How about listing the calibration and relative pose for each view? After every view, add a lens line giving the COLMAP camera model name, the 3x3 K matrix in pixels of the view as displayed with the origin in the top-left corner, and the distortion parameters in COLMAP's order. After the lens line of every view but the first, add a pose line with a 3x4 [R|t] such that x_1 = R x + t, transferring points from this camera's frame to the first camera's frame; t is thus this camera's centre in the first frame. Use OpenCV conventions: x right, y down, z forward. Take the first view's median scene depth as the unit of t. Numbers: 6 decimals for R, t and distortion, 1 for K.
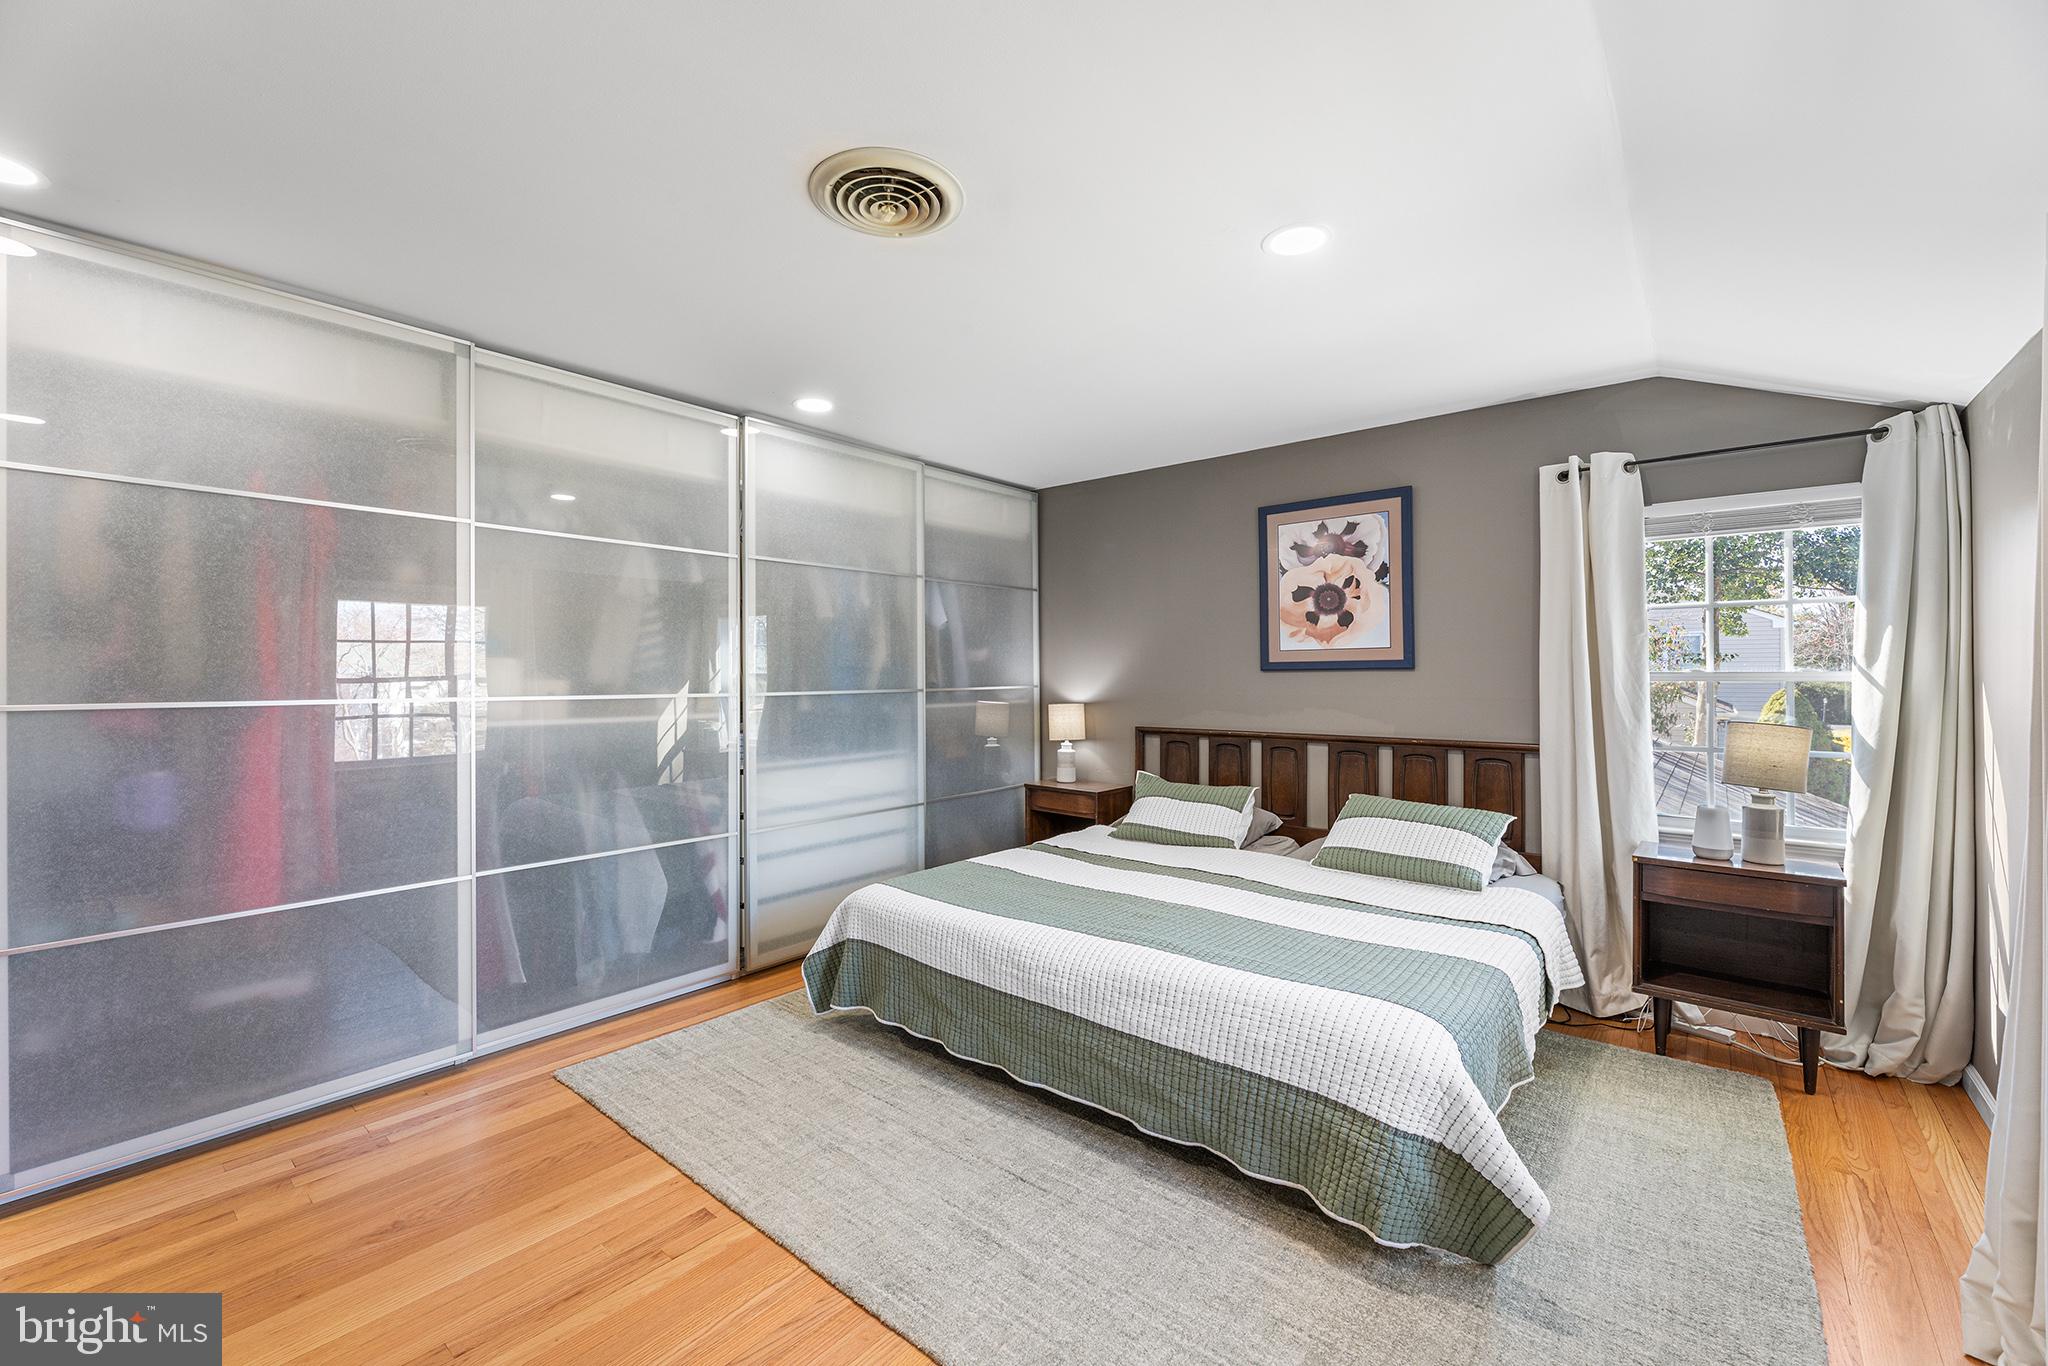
lens RADIAL K [[830.7, 0, 1031.5], [0, 830.7, 672.0], [0, 0, 1]] dist [-0.003168, -0.000213]
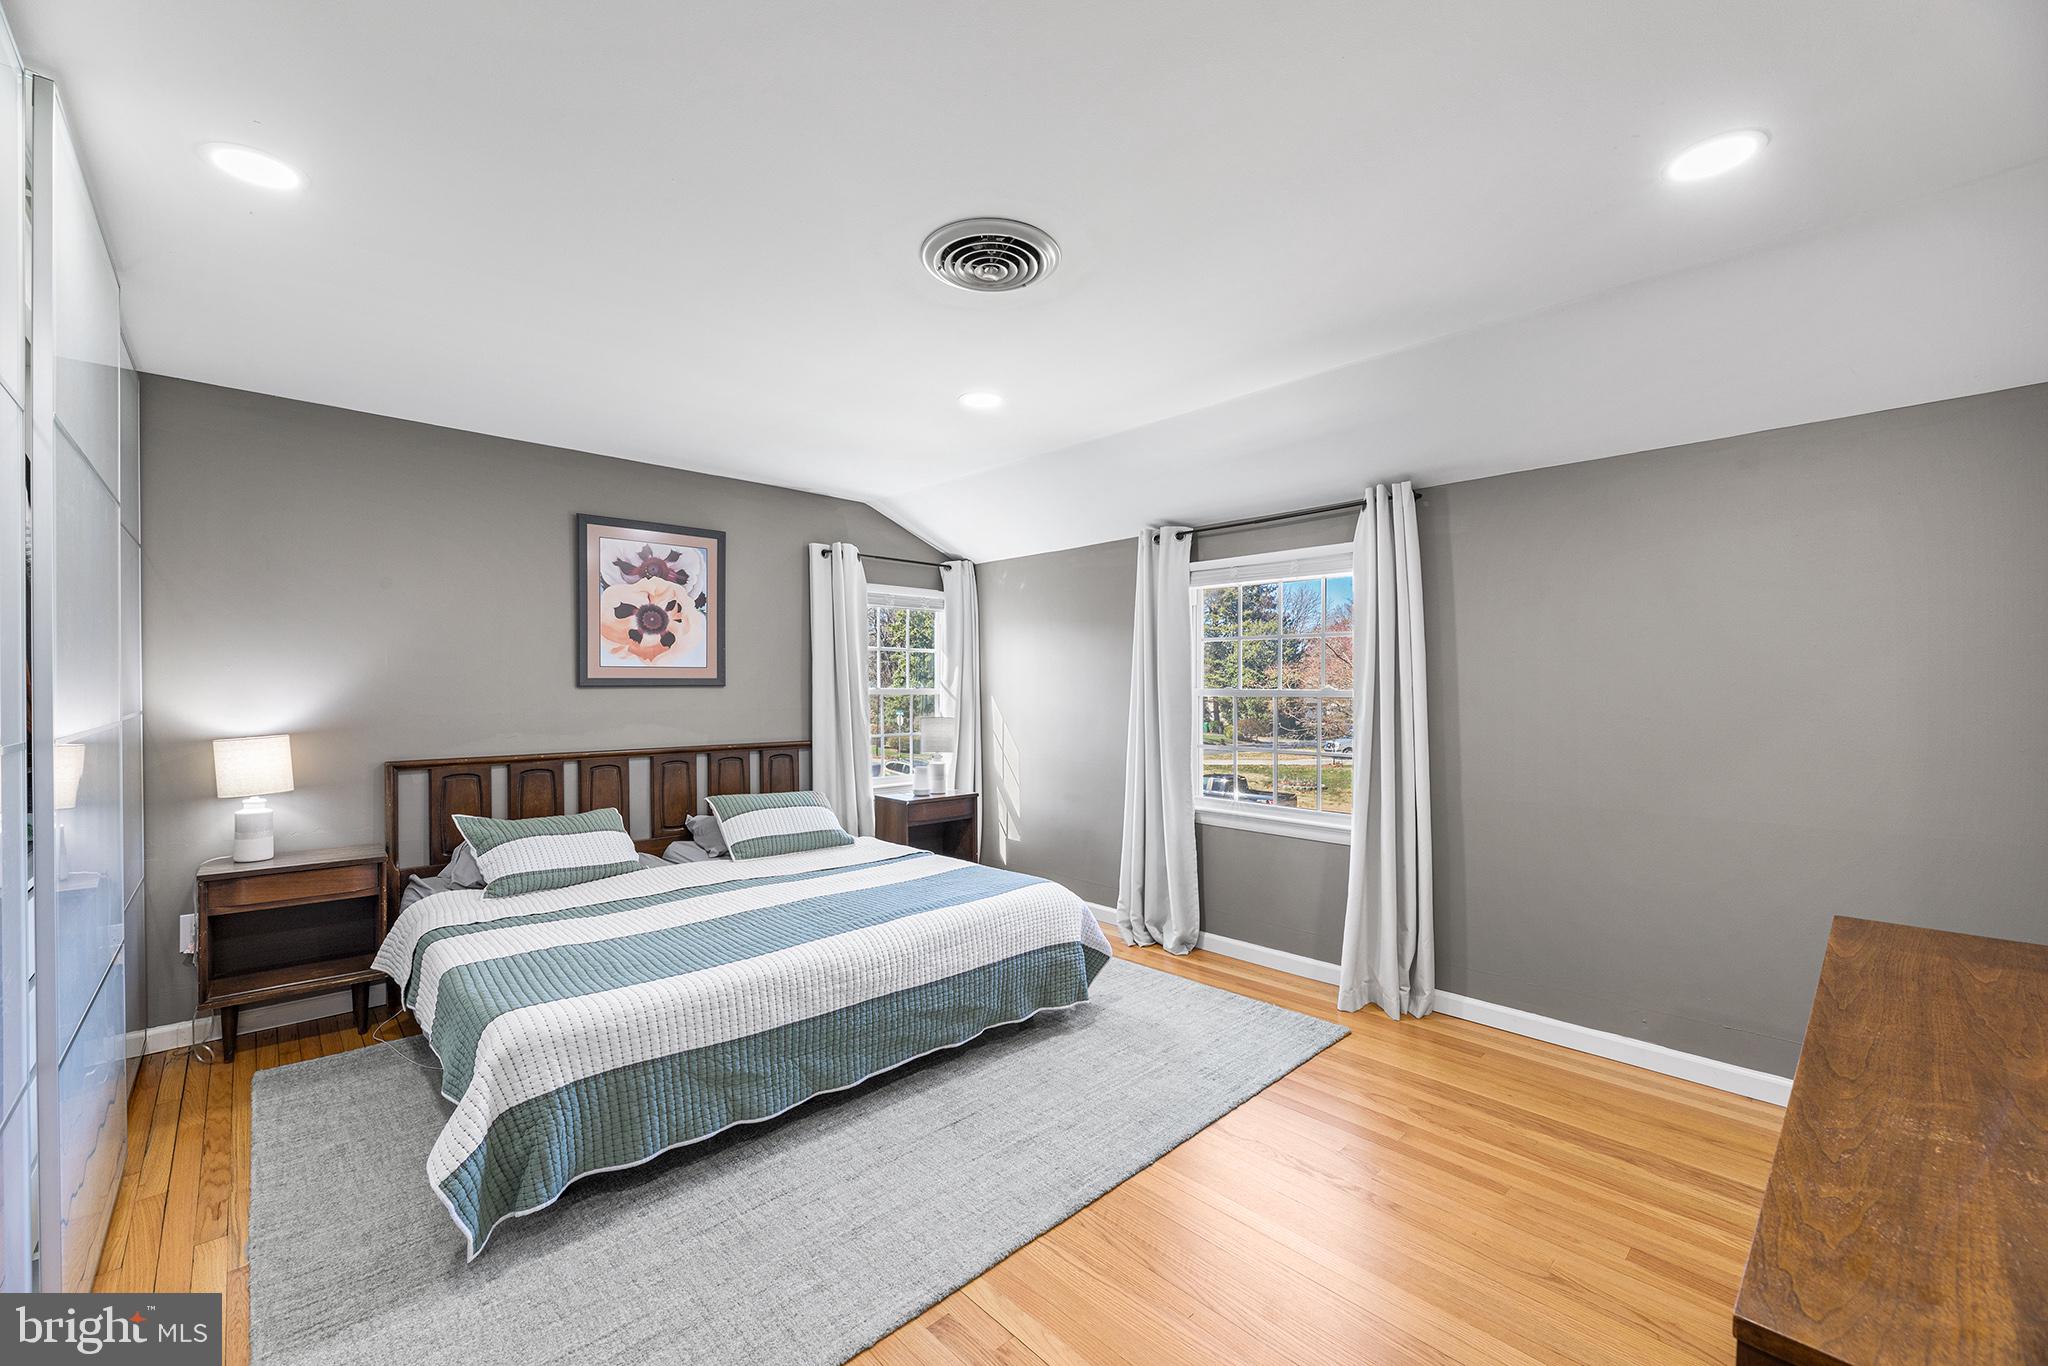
lens RADIAL K [[818.9, 0, 1024.0], [0, 818.9, 683.0], [0, 0, 1]] dist [-0.000354, 0.000068]
pose [[0.122512, 0.005748, 0.992450, -0.644338], [-0.004201, 0.999977, -0.005273, -0.003687], [-0.992458, -0.003523, 0.122533, 0.425164]]
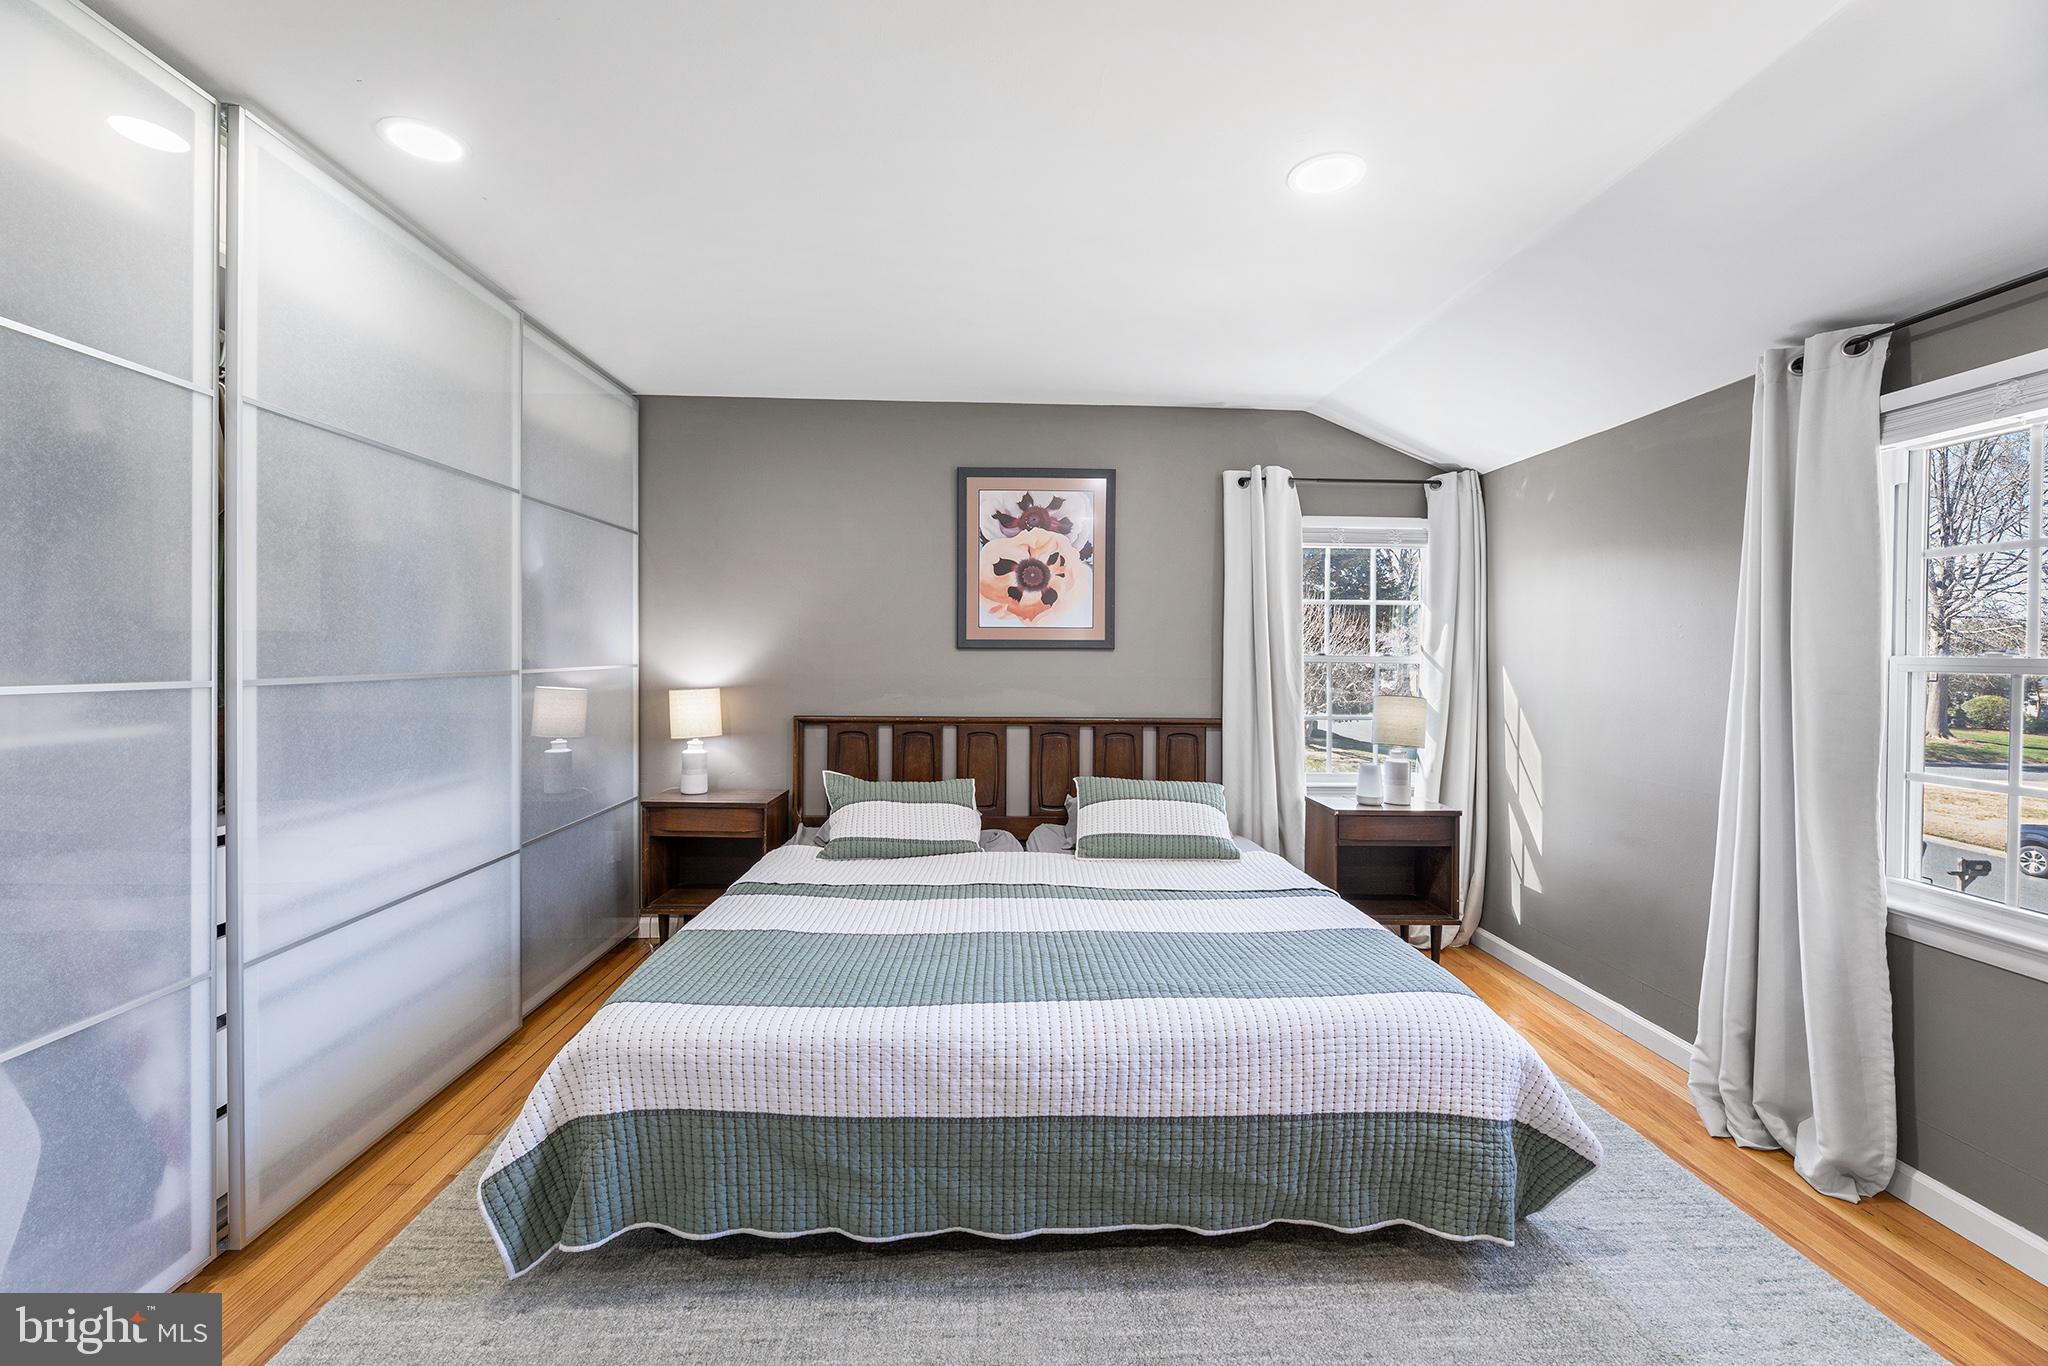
lens RADIAL K [[830.8, 0, 1024.1], [0, 830.8, 659.3], [0, 0, 1]] dist [-0.003474, -0.000025]
pose [[0.744898, 0.006101, 0.667151, -0.299785], [-0.013880, 0.999883, 0.006354, 0.003437], [-0.667034, -0.013993, 0.744896, 0.308738]]
